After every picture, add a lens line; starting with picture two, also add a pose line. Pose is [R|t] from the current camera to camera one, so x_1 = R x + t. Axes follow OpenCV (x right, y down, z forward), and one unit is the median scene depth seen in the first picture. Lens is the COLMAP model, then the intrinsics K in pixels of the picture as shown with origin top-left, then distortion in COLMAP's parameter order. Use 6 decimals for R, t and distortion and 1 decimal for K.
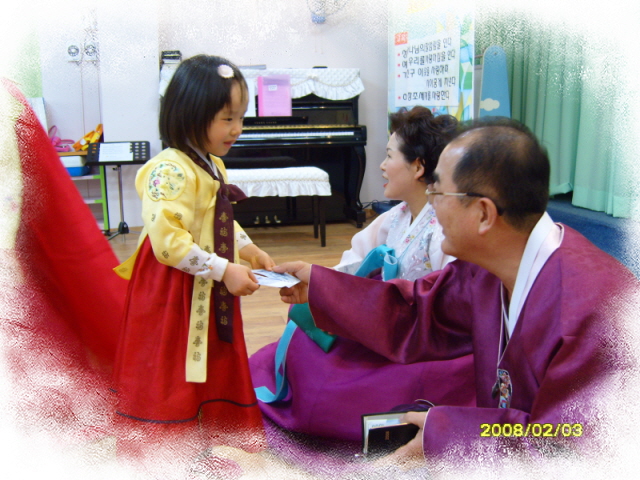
lens RADIAL K [[676.0, 0, 320.0], [0, 676.0, 240.0], [0, 0, 1]] dist [-0.128882, 0.010209]
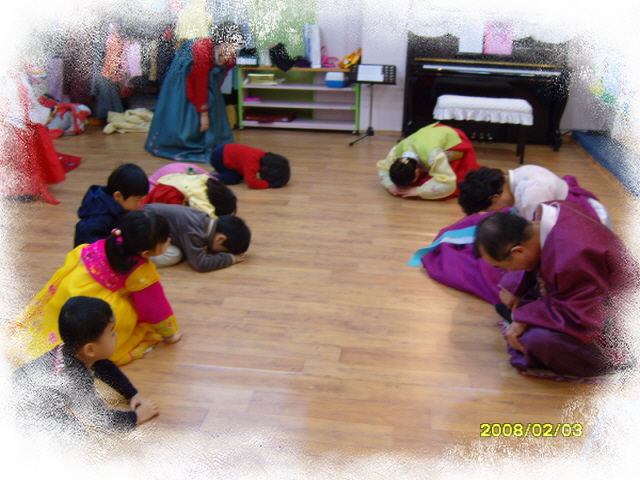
lens RADIAL K [[676.0, 0, 320.0], [0, 676.0, 240.0], [0, 0, 1]] dist [-0.128882, 0.010209]
pose [[0.941217, 0.145040, -0.305081, 0.048482], [-0.092211, 0.979148, 0.181017, -0.039262], [0.324974, -0.142244, 0.934964, -0.302761]]
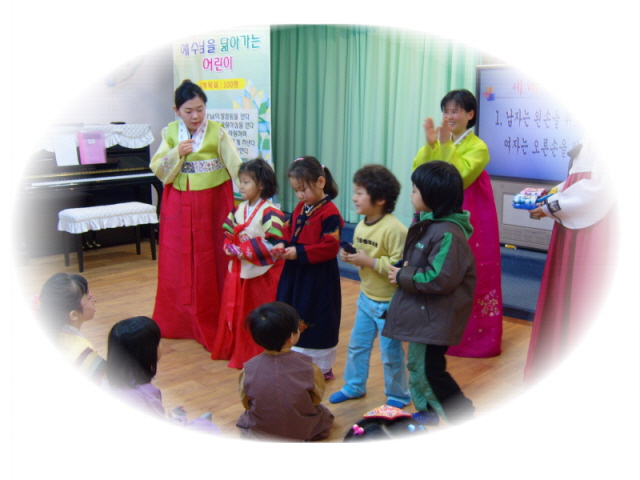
lens RADIAL K [[676.0, 0, 320.0], [0, 676.0, 240.0], [0, 0, 1]] dist [-0.128882, 0.010209]
pose [[0.846300, -0.090429, 0.524975, -0.385505], [0.092187, 0.995479, 0.022863, -0.028579], [-0.524669, 0.029047, 0.850811, -0.301467]]
